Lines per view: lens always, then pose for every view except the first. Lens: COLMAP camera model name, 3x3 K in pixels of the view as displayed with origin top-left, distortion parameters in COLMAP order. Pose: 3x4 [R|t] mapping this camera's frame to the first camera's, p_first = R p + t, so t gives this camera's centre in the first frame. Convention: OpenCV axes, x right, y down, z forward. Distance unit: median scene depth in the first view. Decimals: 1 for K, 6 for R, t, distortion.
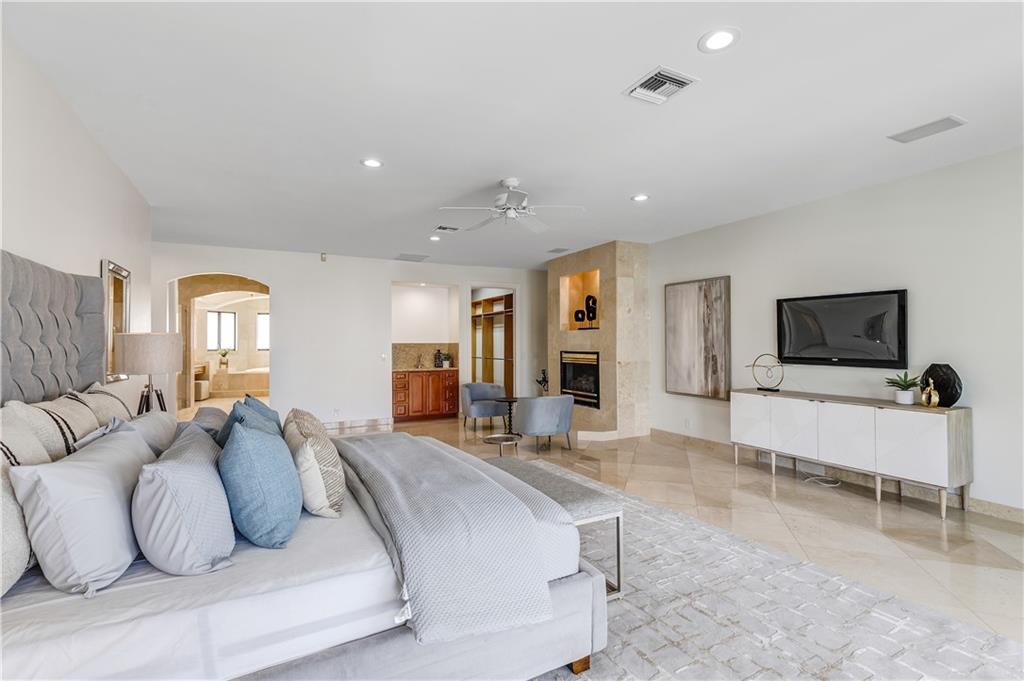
lens RADIAL K [[459.4, 0, 507.6], [0, 459.4, 339.7], [0, 0, 1]] dist [-0.005871, 0.000101]
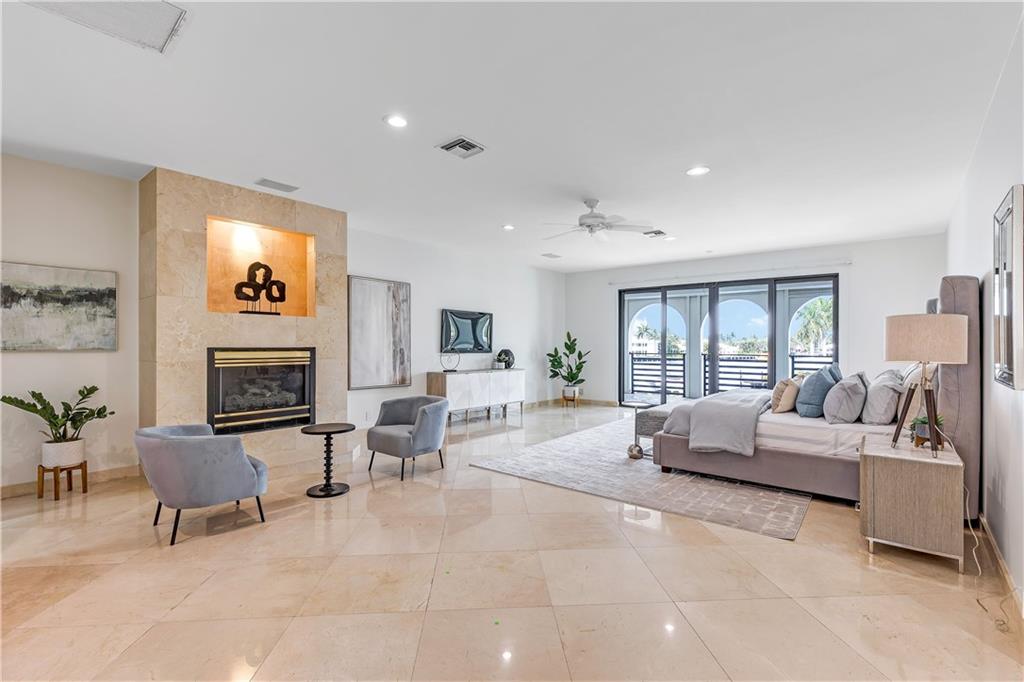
lens RADIAL K [[459.4, 0, 511.7], [0, 459.4, 344.4], [0, 0, 1]] dist [-0.005871, 0.000101]
pose [[-0.369229, 0.000313, 0.929338, -0.617020], [-0.012256, 0.999911, -0.005206, 0.021226], [-0.929258, -0.013312, -0.369193, 0.979655]]
